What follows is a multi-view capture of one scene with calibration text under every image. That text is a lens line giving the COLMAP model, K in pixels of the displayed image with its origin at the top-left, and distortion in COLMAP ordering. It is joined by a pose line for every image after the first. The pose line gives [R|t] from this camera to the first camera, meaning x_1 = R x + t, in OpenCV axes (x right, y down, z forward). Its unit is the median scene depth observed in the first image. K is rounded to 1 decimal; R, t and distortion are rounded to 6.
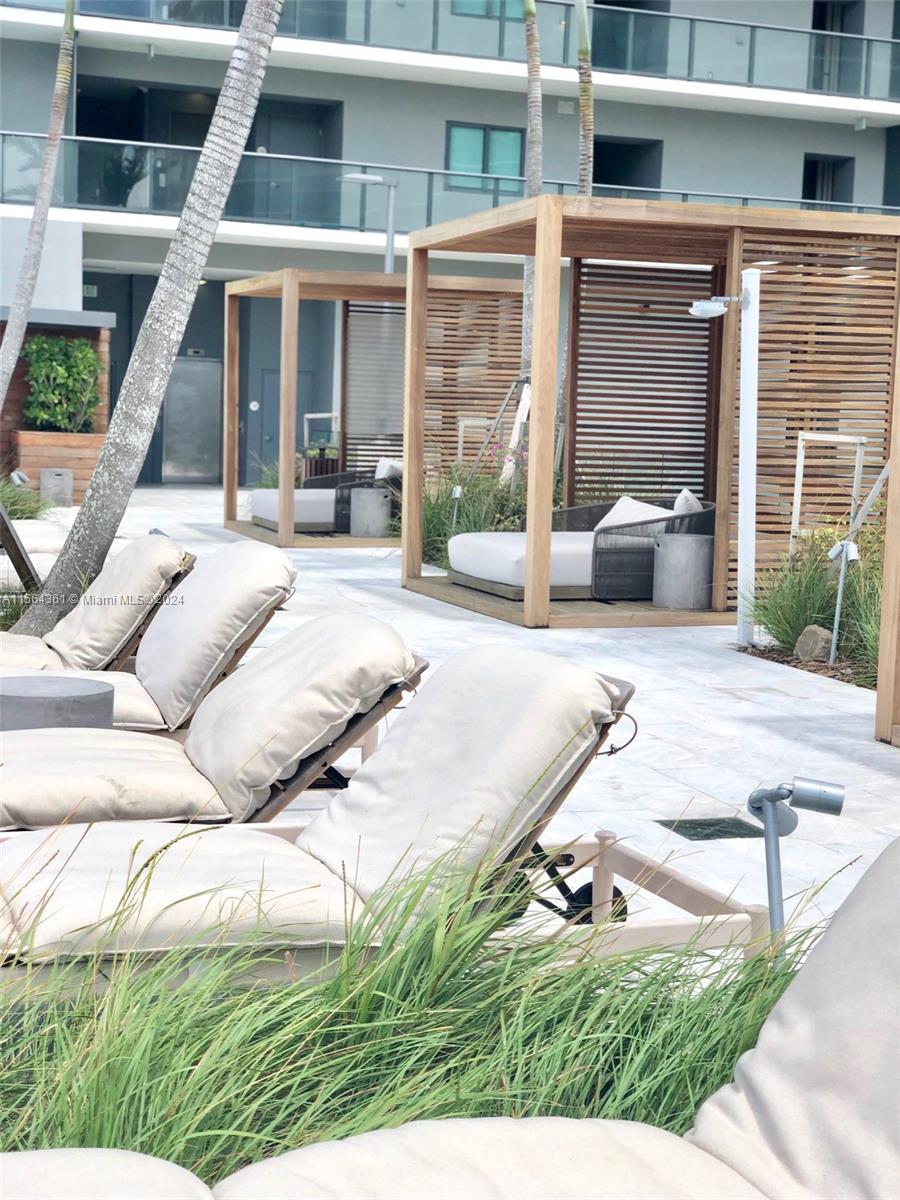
lens RADIAL K [[1812.9, 0, 449.8], [0, 1812.9, 600.1], [0, 0, 1]] dist [-0.005351, 0.000000]
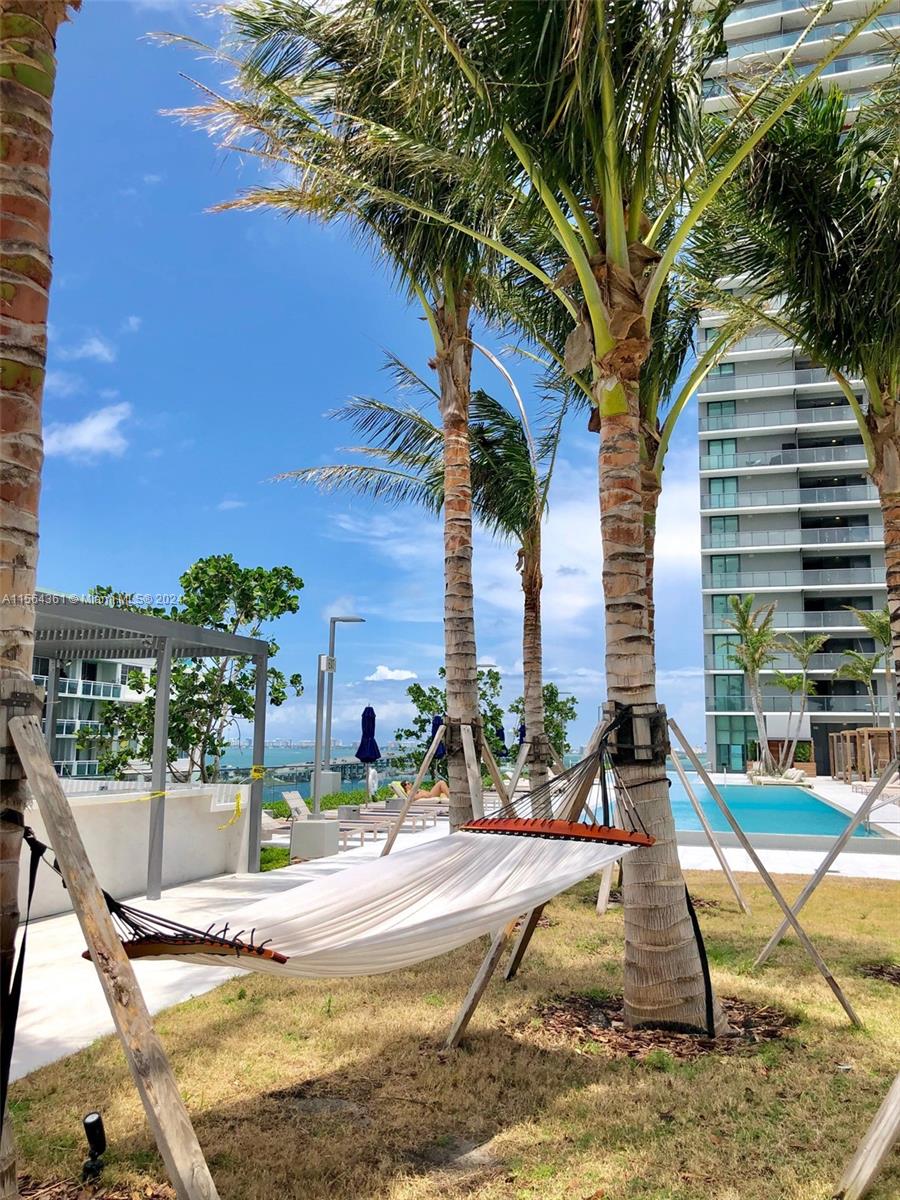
lens RADIAL K [[991.8, 0, 449.8], [0, 991.8, 599.9], [0, 0, 1]] dist [-0.005706, -0.000443]
pose [[0.801271, -0.113013, -0.587531, 0.598643], [-0.045160, 0.967773, -0.247741, 0.174922], [0.596595, 0.225041, 0.770345, -1.602227]]
